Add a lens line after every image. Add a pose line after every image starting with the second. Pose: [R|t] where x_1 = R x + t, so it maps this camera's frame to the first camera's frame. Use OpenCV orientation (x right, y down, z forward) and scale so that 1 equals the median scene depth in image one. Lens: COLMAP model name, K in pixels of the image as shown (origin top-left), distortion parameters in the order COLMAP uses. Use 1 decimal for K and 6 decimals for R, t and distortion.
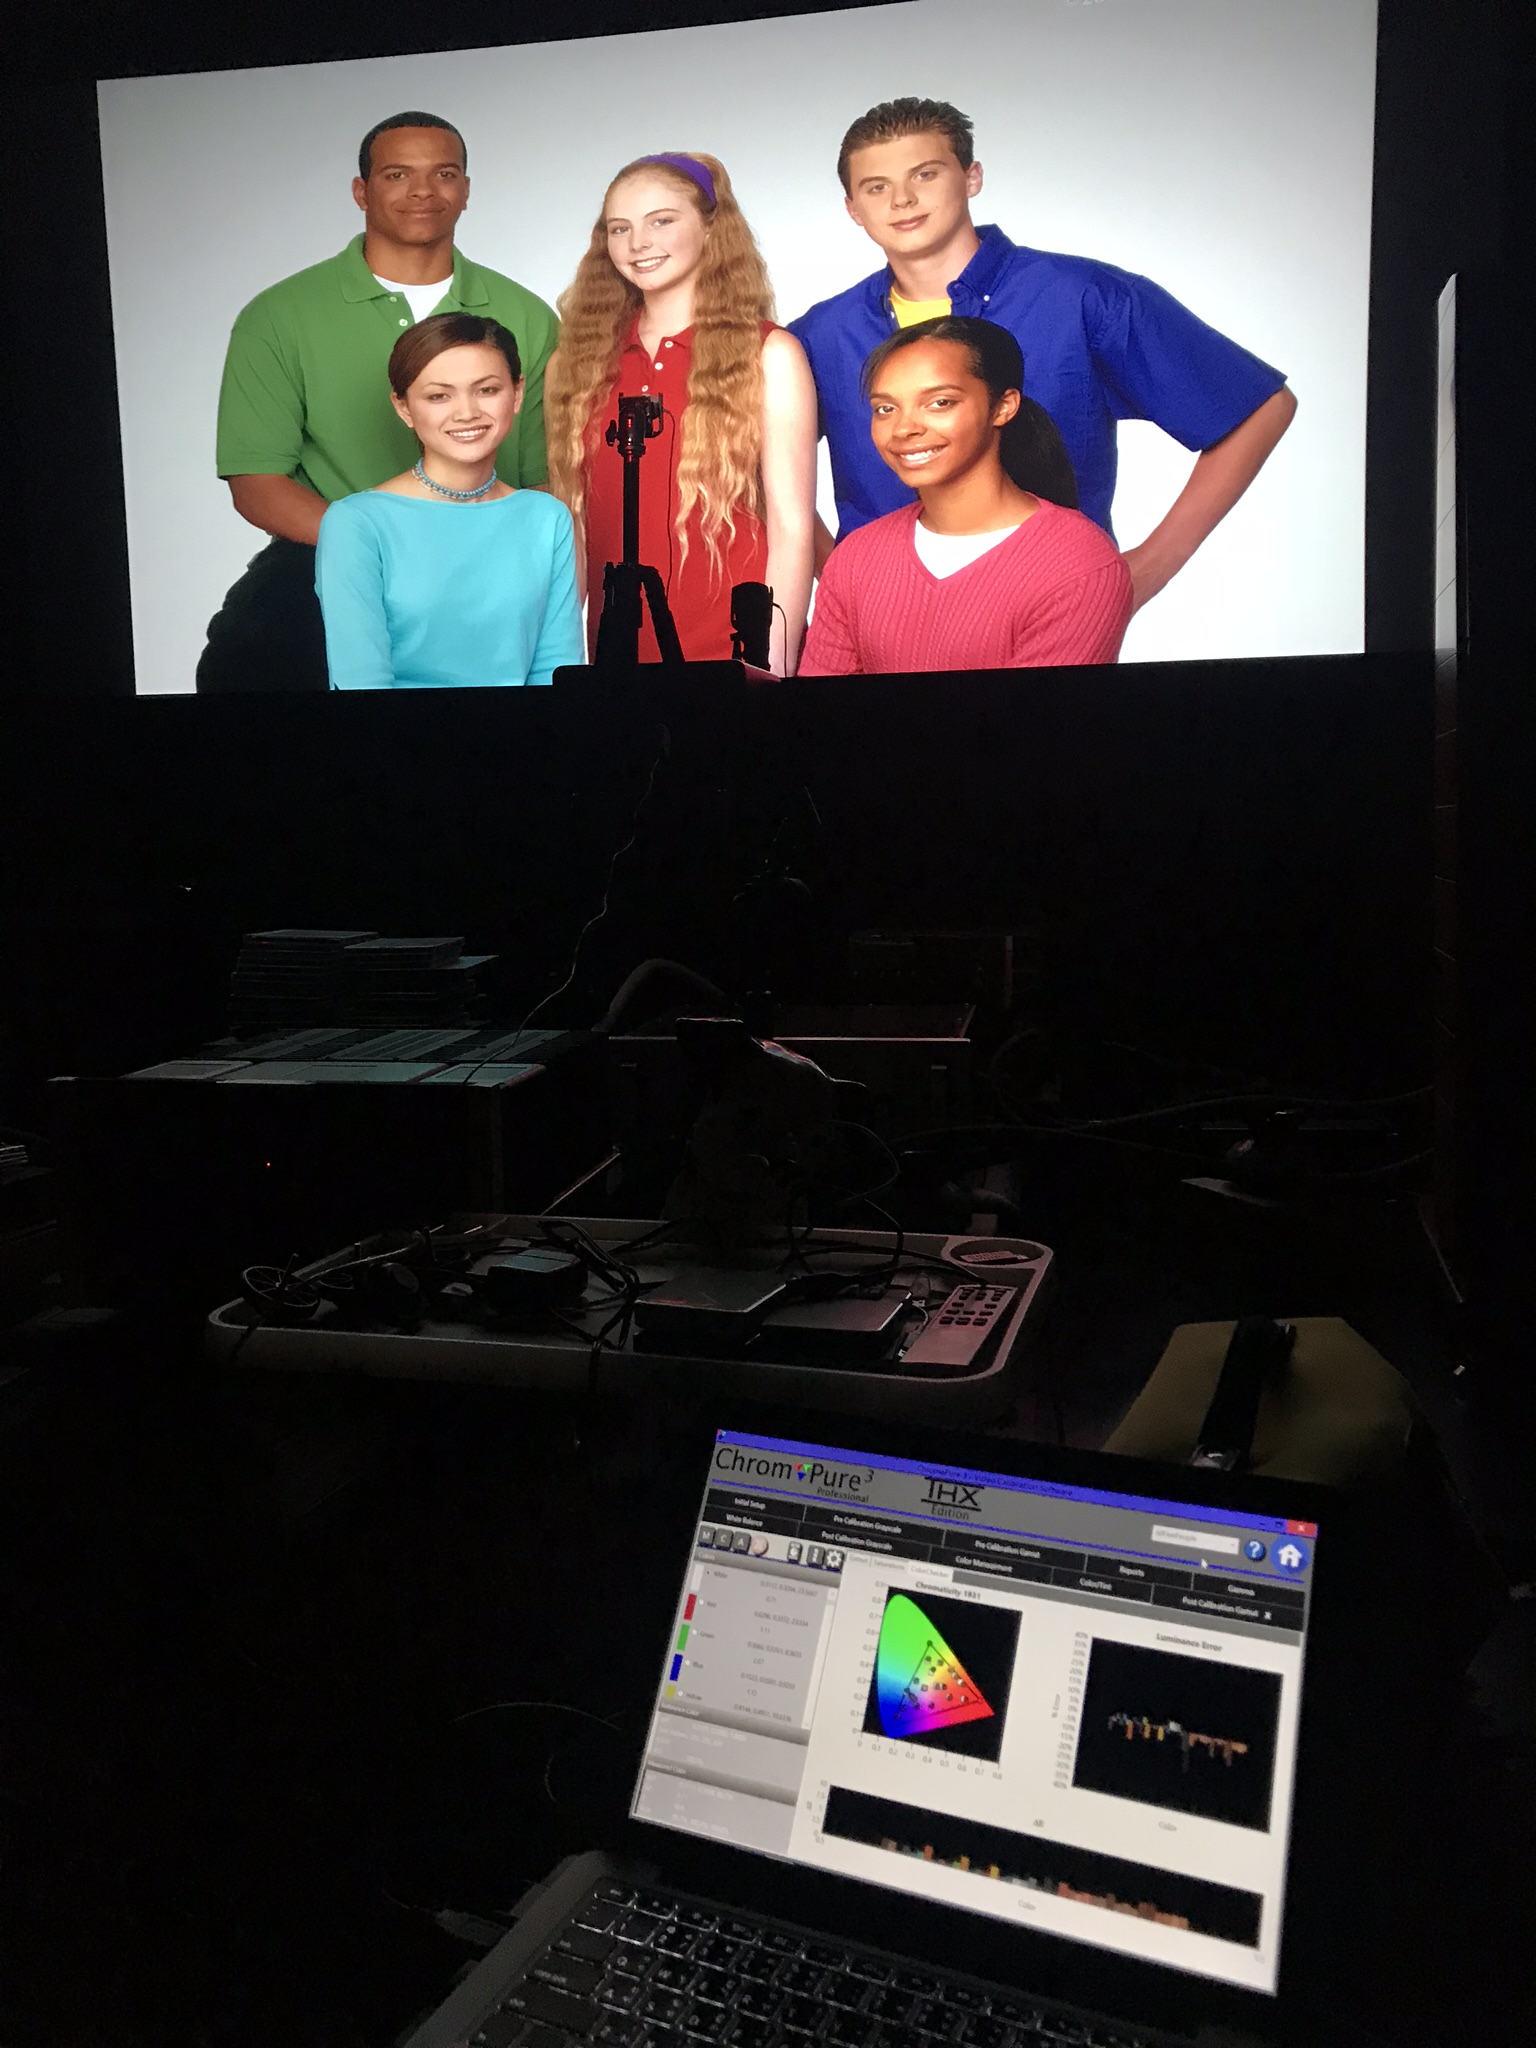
lens RADIAL K [[1635.9, 0, 768.3], [0, 1635.9, 1026.2], [0, 0, 1]] dist [0.001652, 0.003228]
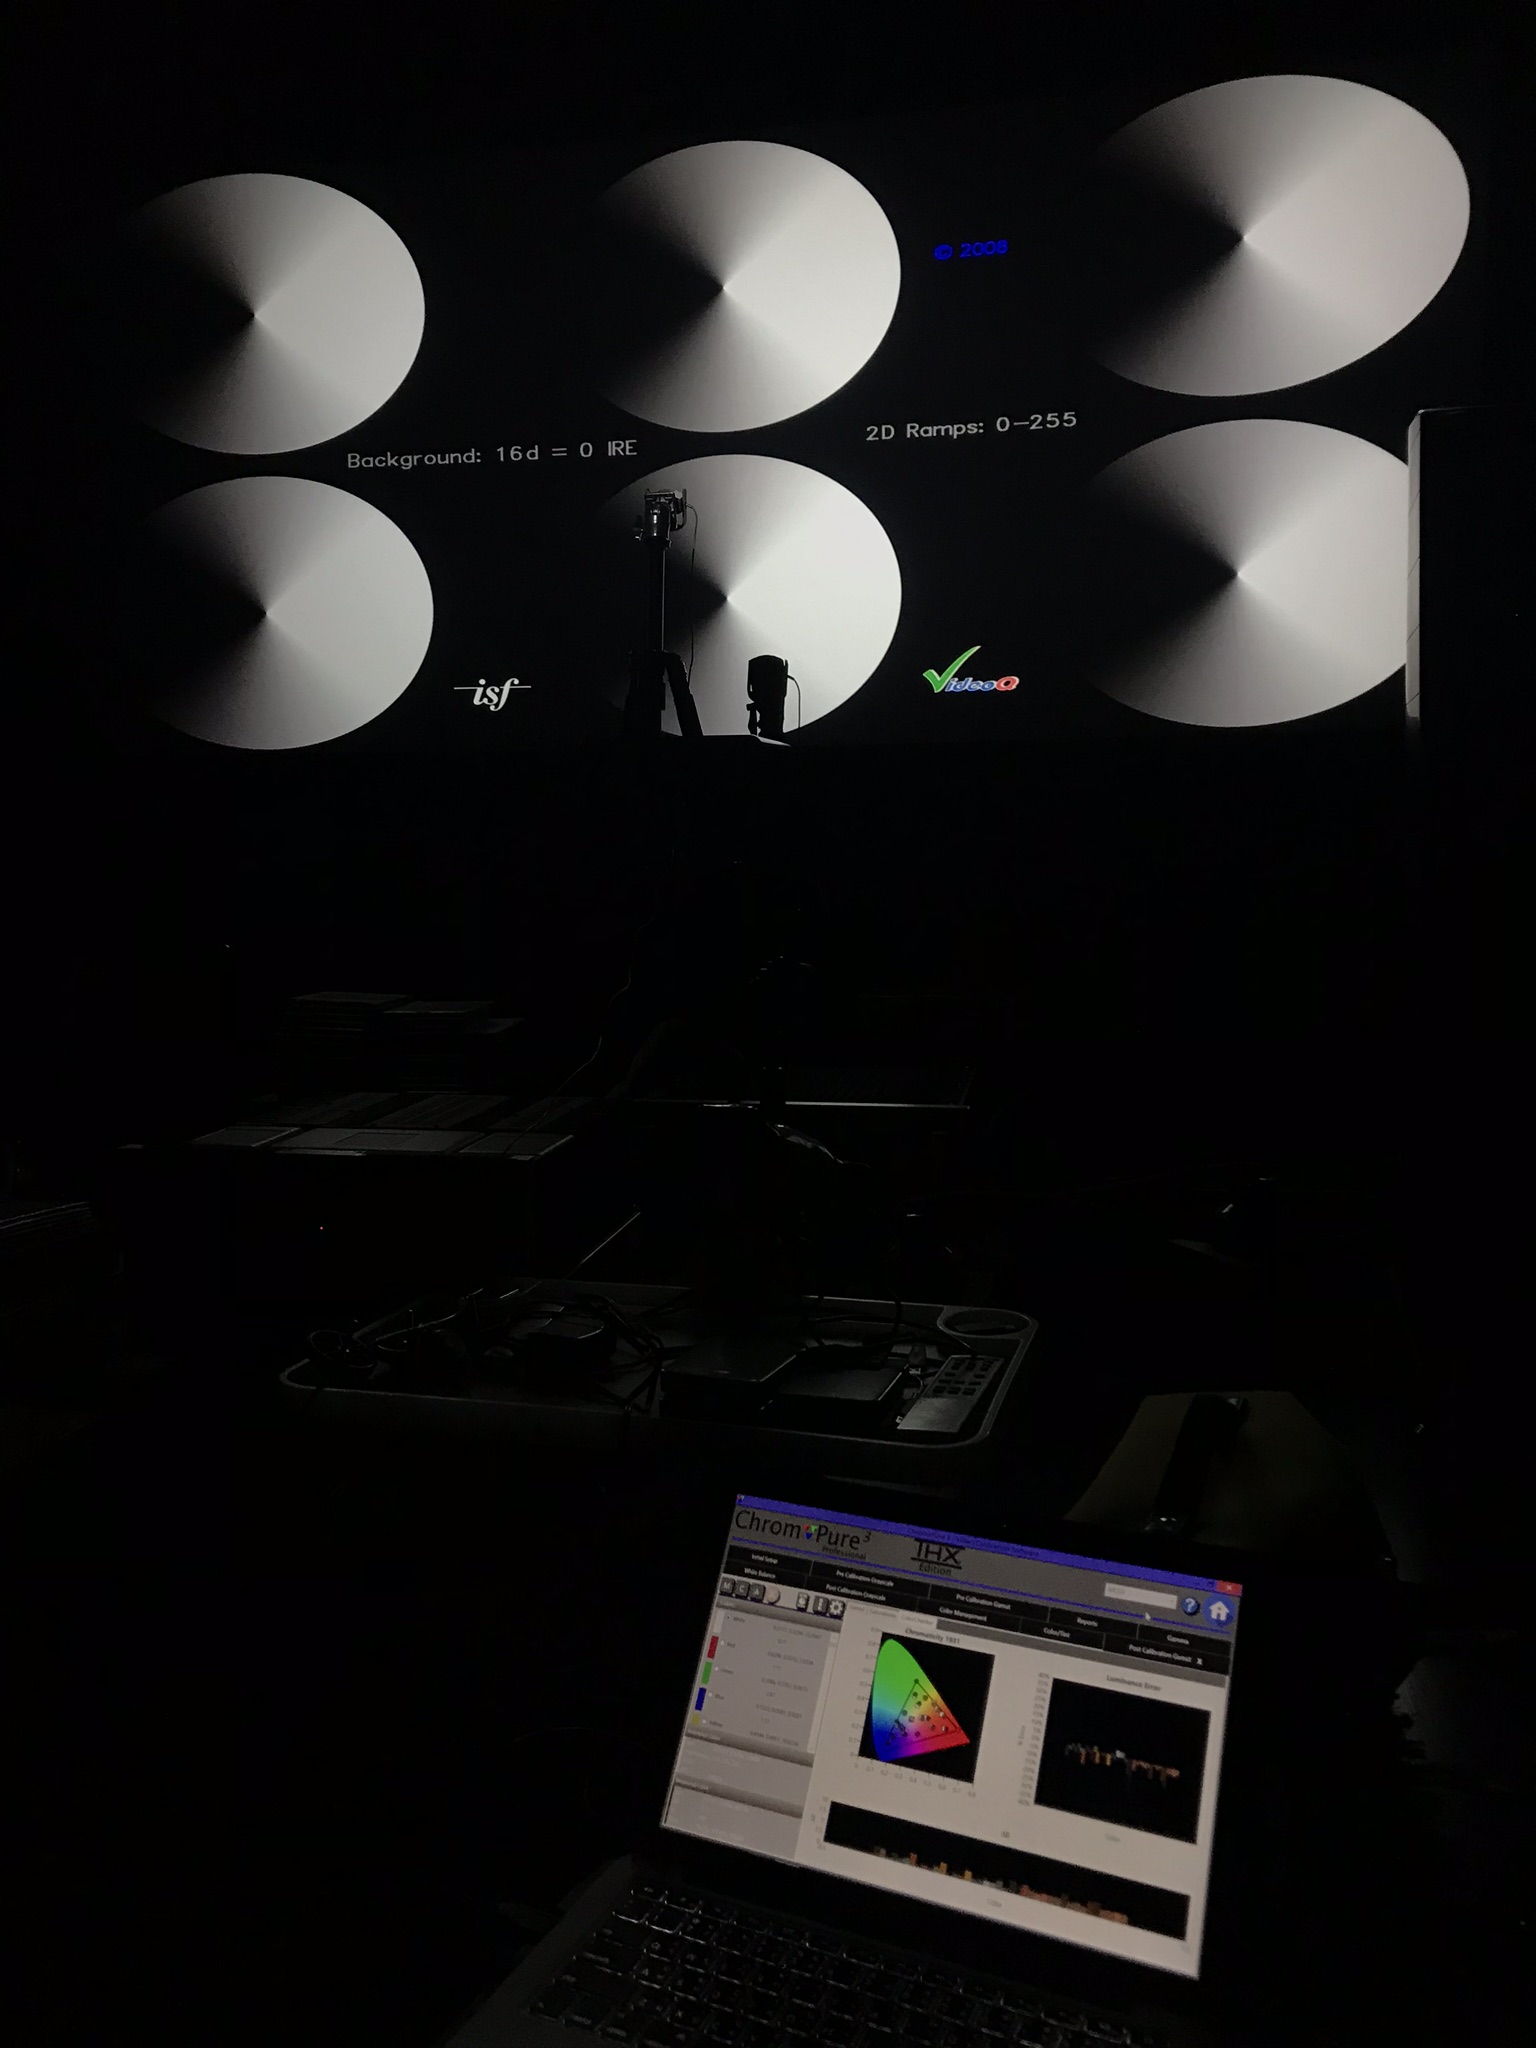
lens RADIAL K [[1635.9, 0, 768.0], [0, 1635.9, 1023.0], [0, 0, 1]] dist [0.001652, 0.003228]
pose [[0.999933, 0.009904, -0.006008, -0.005730], [-0.010010, 0.999790, -0.017876, -0.072366], [0.005830, 0.017935, 0.999822, -0.181938]]
